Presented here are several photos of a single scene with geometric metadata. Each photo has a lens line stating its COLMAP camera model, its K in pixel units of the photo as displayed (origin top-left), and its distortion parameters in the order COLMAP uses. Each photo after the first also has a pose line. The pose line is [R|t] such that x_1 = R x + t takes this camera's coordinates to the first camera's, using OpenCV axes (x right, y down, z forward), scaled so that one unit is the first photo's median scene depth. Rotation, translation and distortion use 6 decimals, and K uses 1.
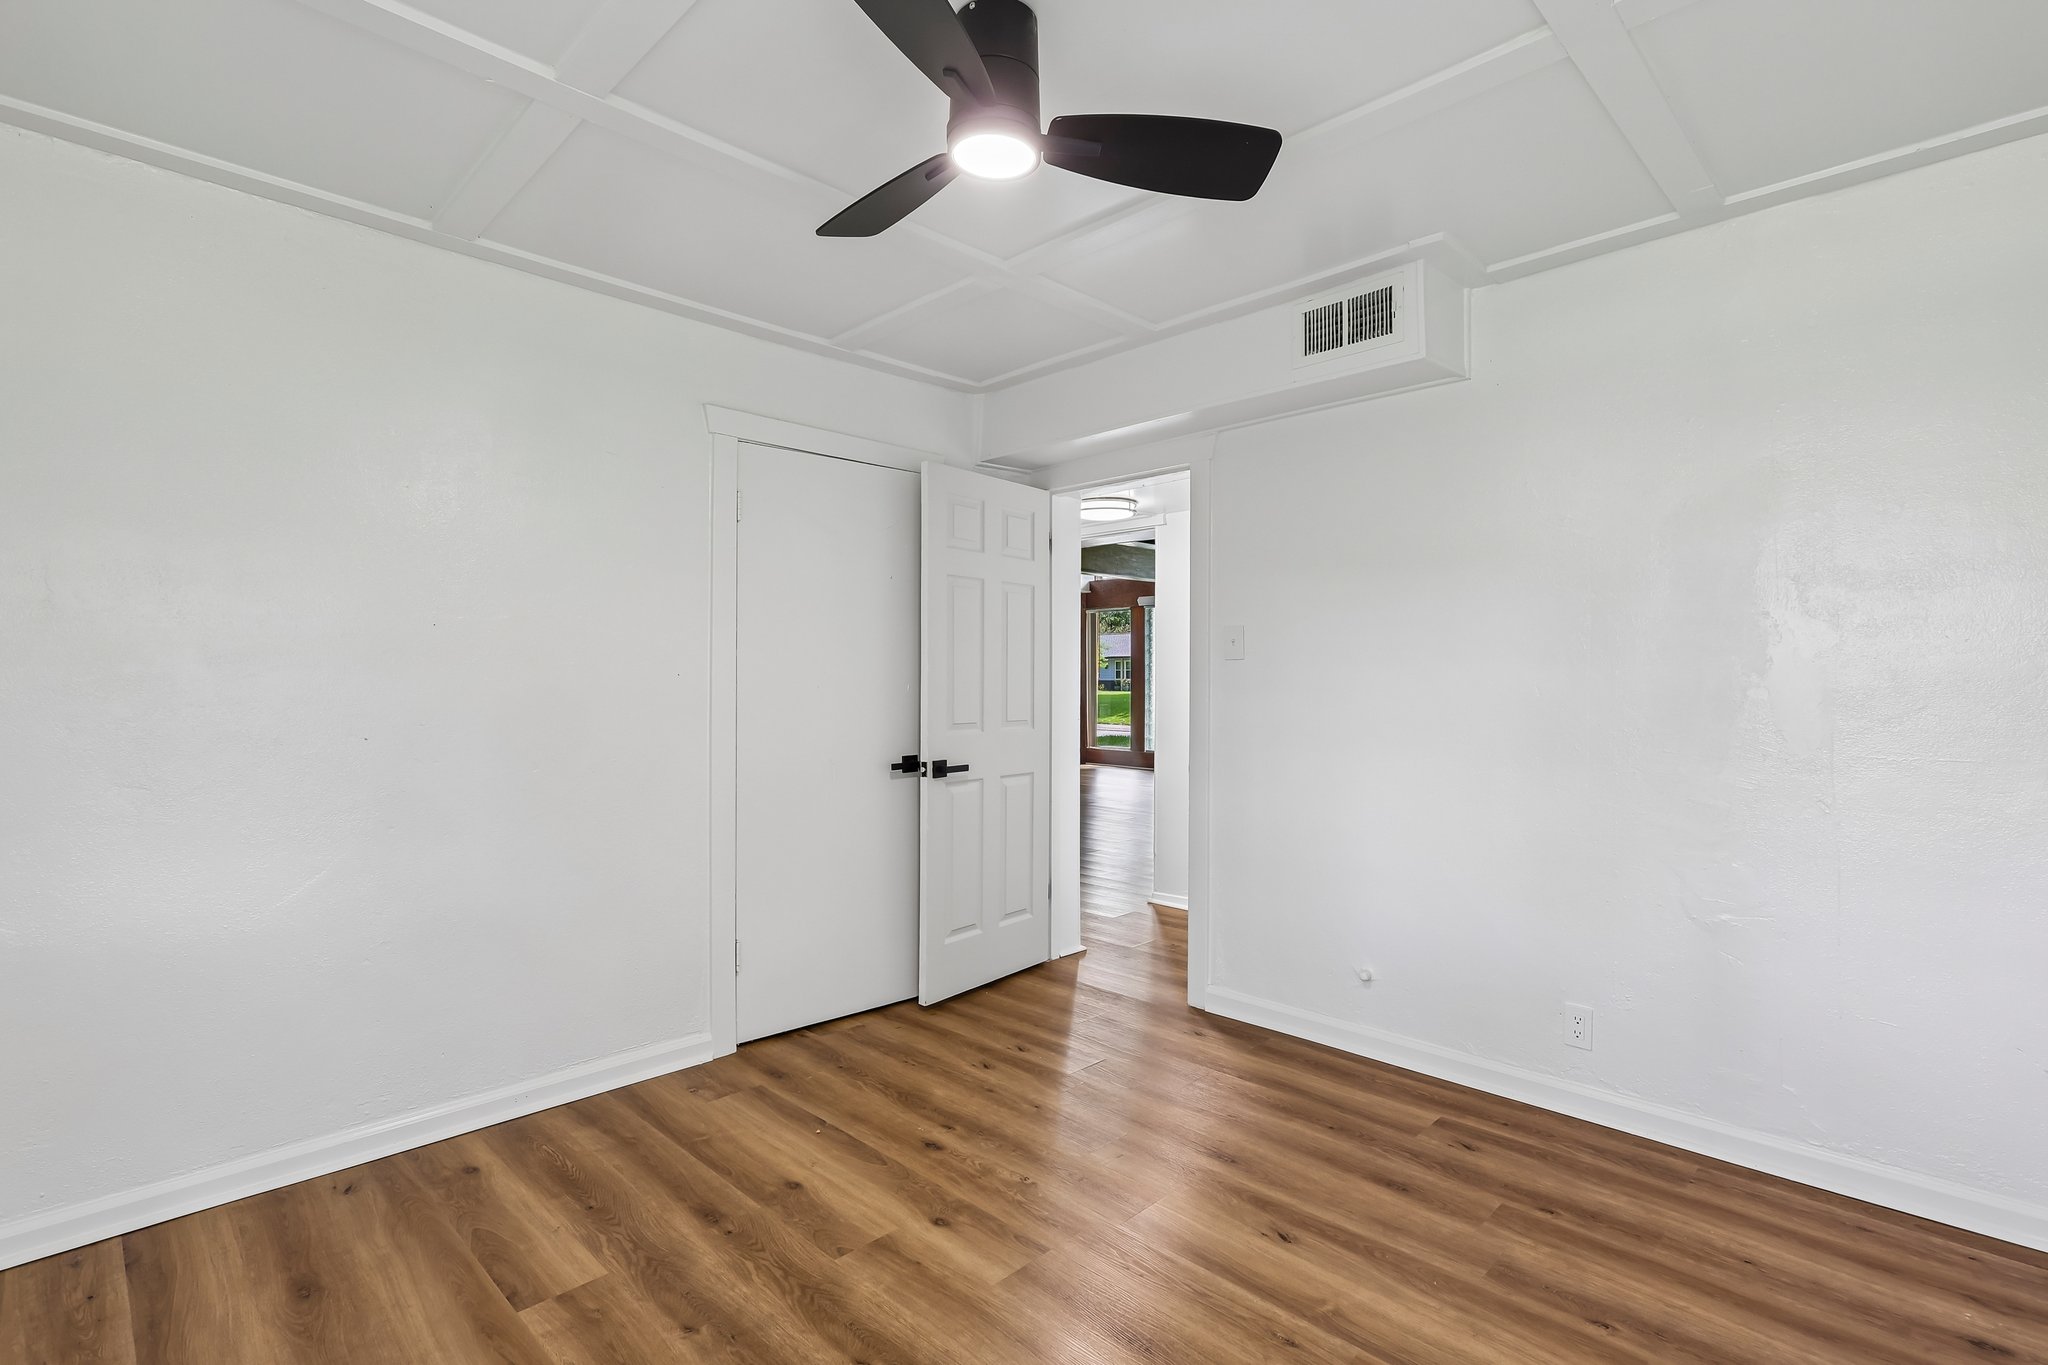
lens RADIAL K [[976.6, 0, 1023.5], [0, 976.6, 681.4], [0, 0, 1]] dist [-0.001093, 0.001776]
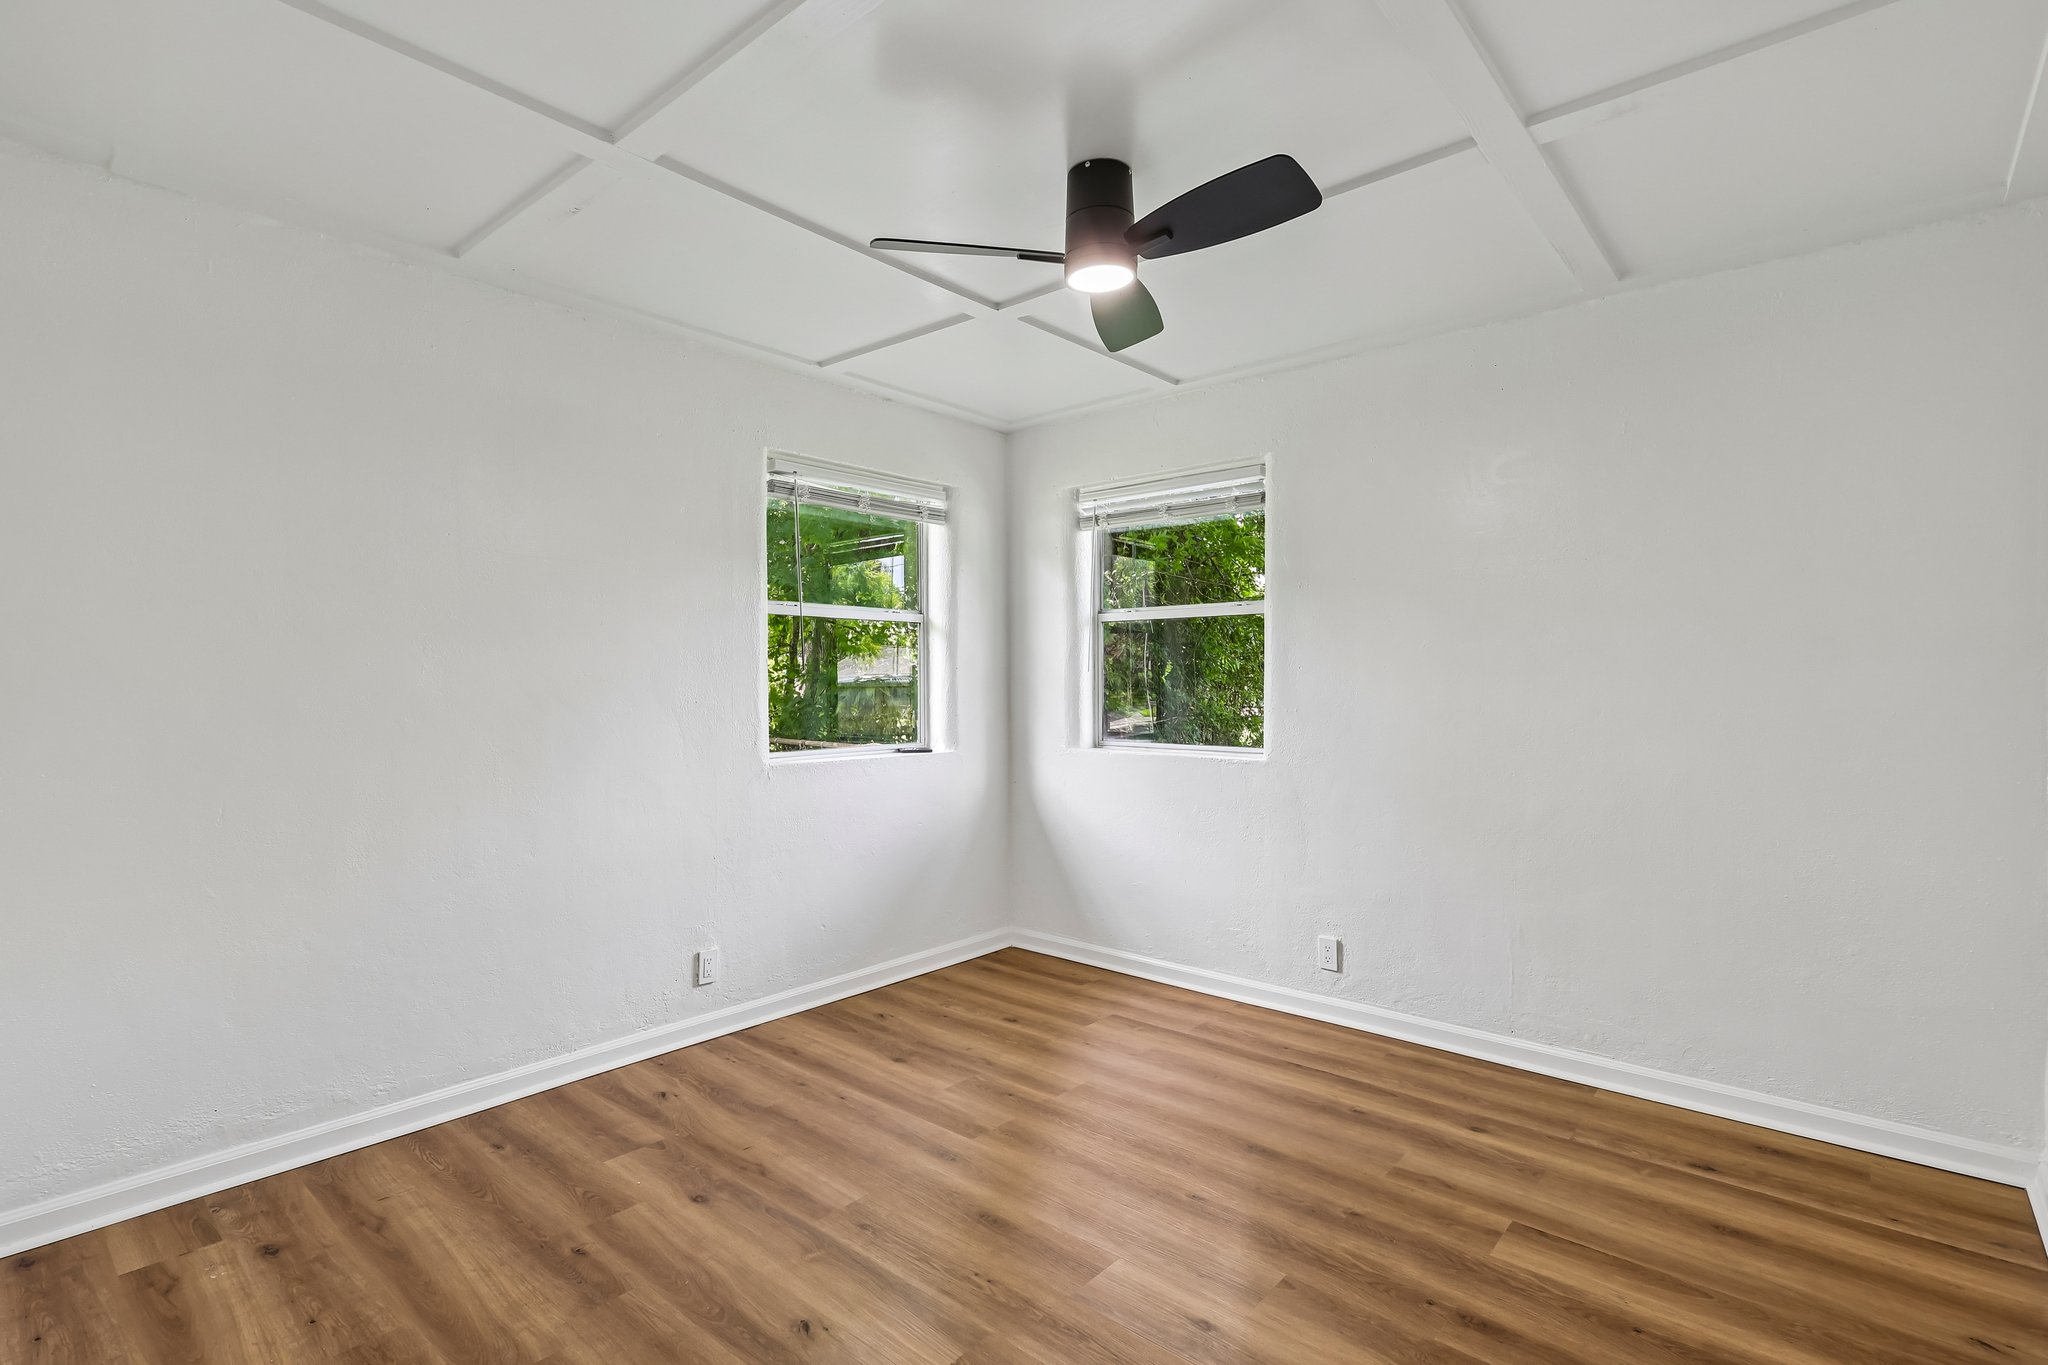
lens RADIAL K [[976.6, 0, 1028.3], [0, 976.6, 681.5], [0, 0, 1]] dist [-0.001093, 0.001776]
pose [[-0.997814, 0.002176, -0.066051, 0.133246], [0.002316, 0.999995, -0.002037, -0.003270], [0.066046, -0.002185, -0.997814, 2.017095]]
